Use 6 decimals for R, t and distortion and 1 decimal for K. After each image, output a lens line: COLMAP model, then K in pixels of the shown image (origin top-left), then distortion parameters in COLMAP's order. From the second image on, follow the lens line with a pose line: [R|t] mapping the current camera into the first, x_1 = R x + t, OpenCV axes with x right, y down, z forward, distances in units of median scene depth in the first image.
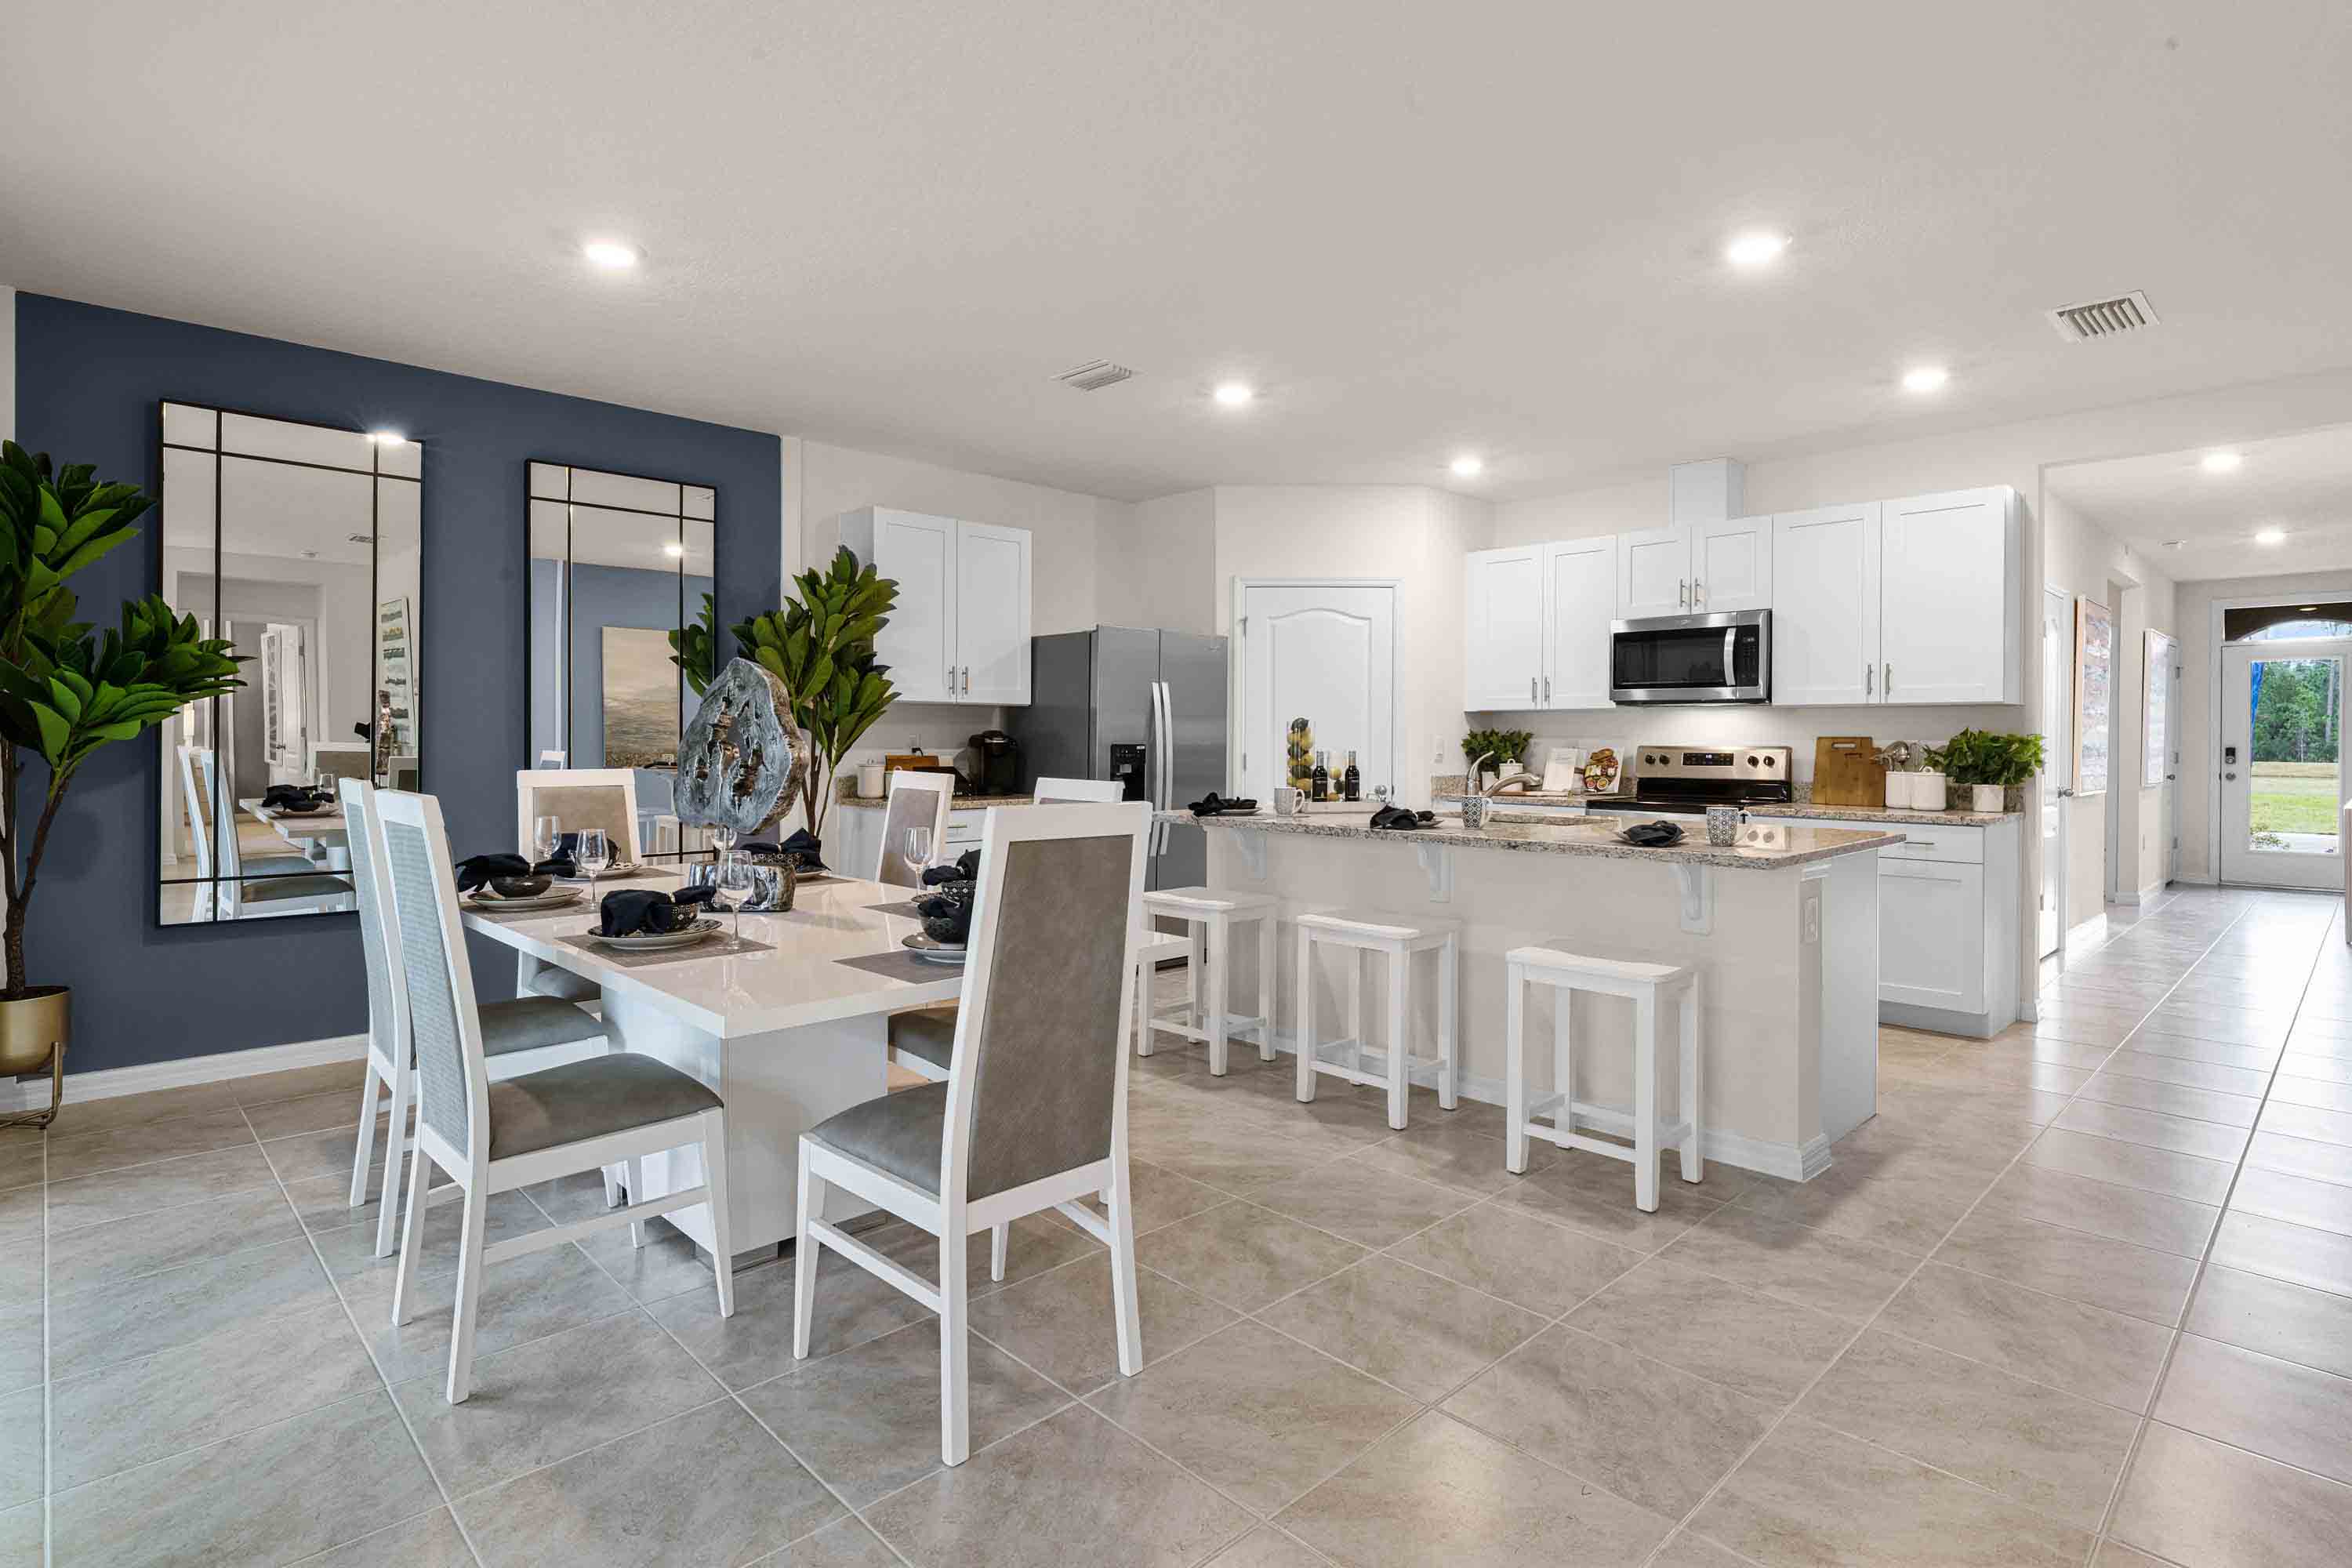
lens RADIAL K [[1169.7, 0, 1184.3], [0, 1169.7, 743.8], [0, 0, 1]] dist [0.004144, -0.001312]
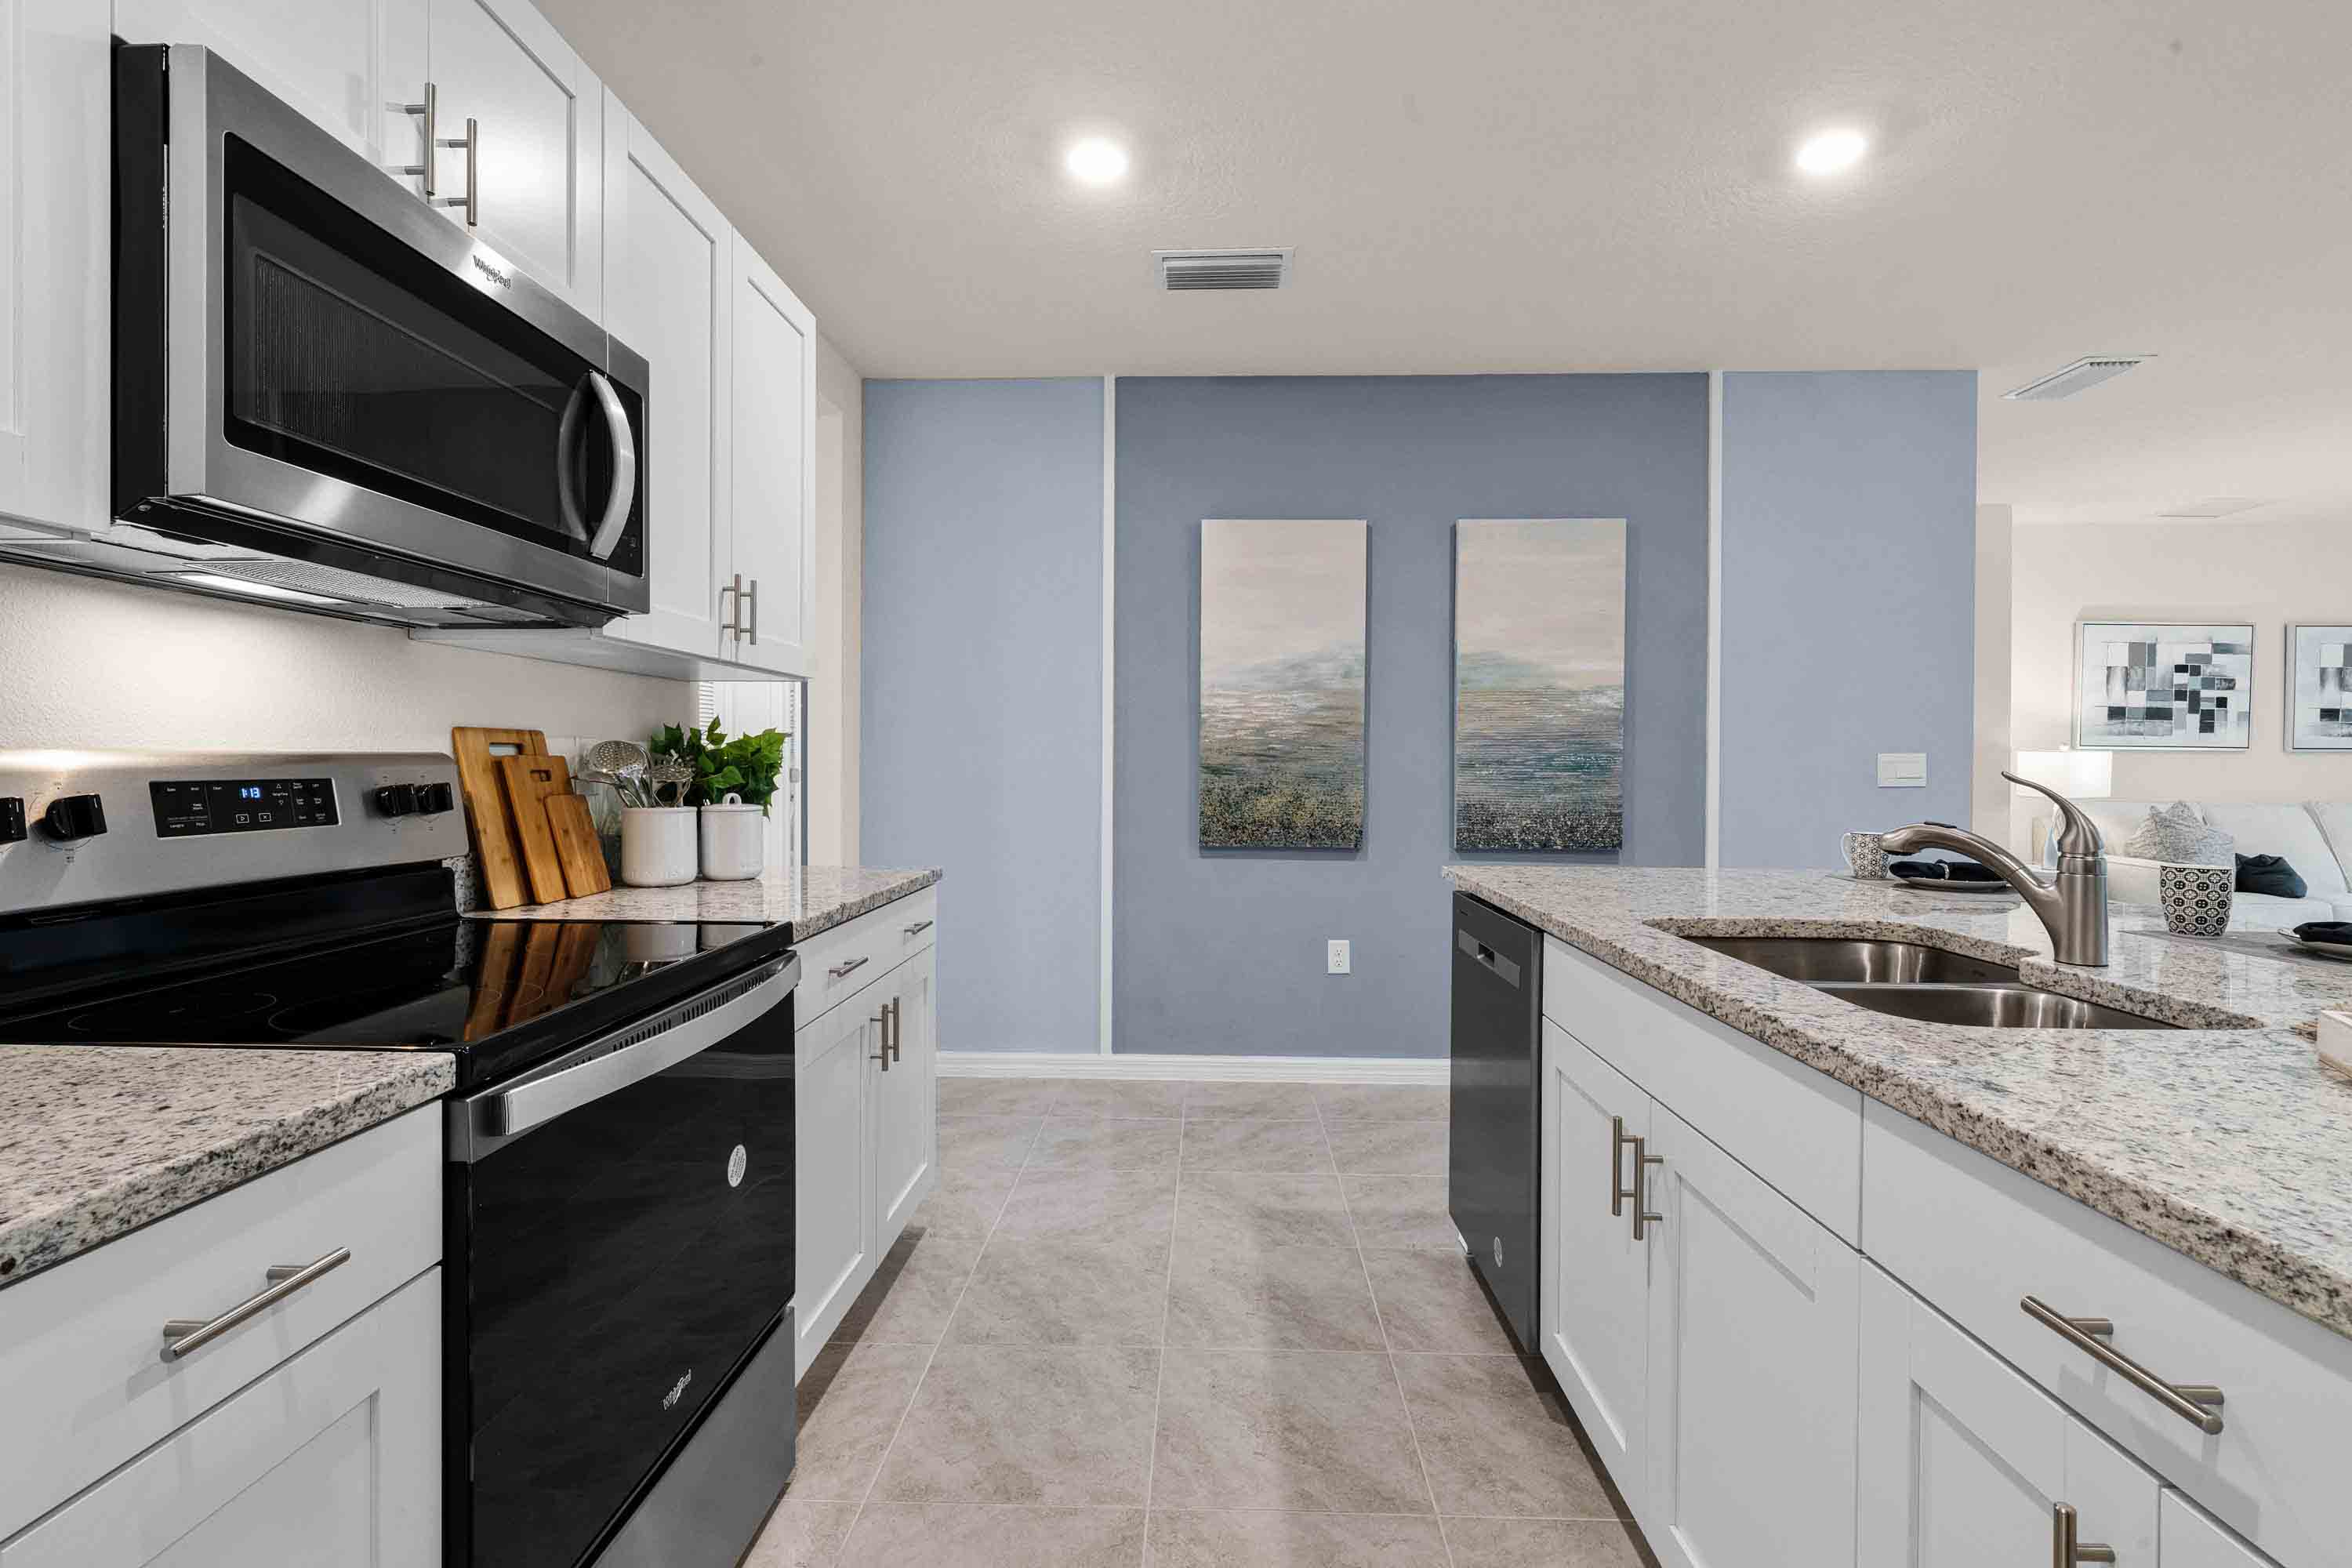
lens RADIAL K [[1071.3, 0, 1161.8], [0, 1071.3, 772.3], [0, 0, 1]] dist [-0.000361, -0.000056]
pose [[-0.695587, -0.014025, 0.718305, 0.152272], [-0.004161, 0.999871, 0.015493, 0.002199], [-0.718430, 0.007788, -0.695556, 1.058797]]
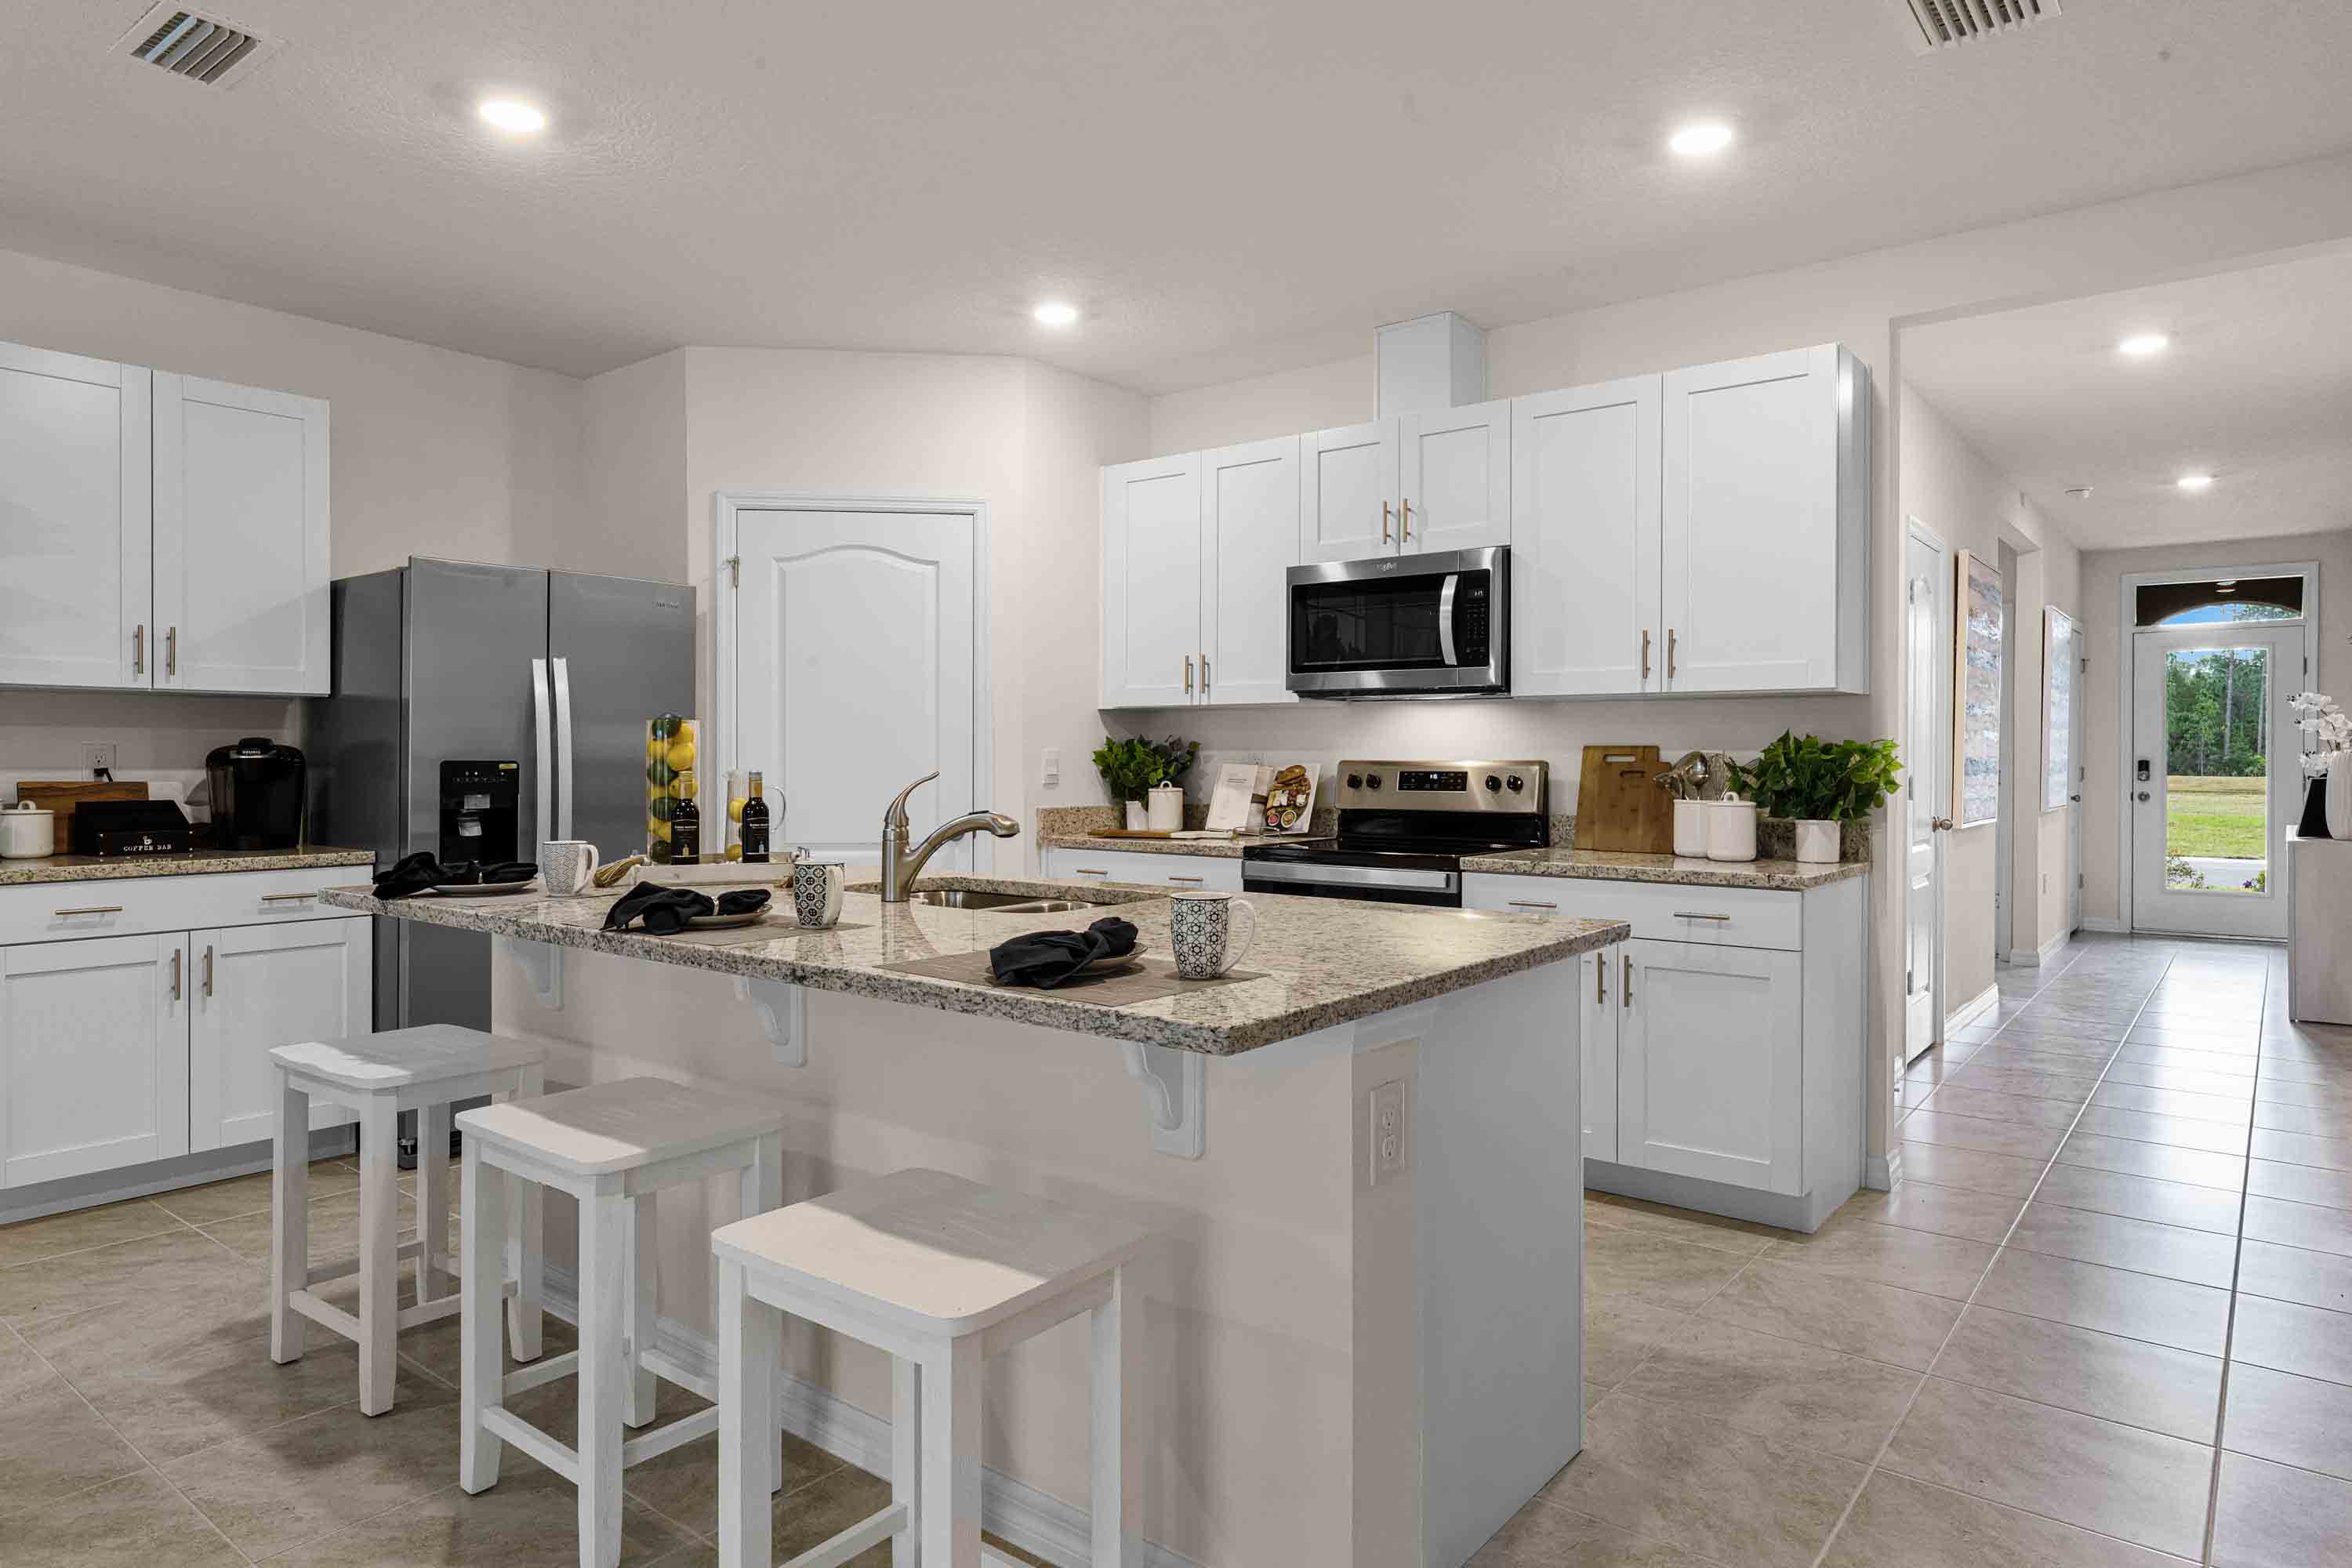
lens RADIAL K [[1395.3, 0, 1170.1], [0, 1395.3, 759.9], [0, 0, 1]] dist [-0.001236, 0.005516]
pose [[0.992140, -0.003256, 0.125091, 0.213328], [0.003247, 0.999995, 0.000276, 0.000813], [-0.125092, 0.000133, 0.992145, 0.257338]]
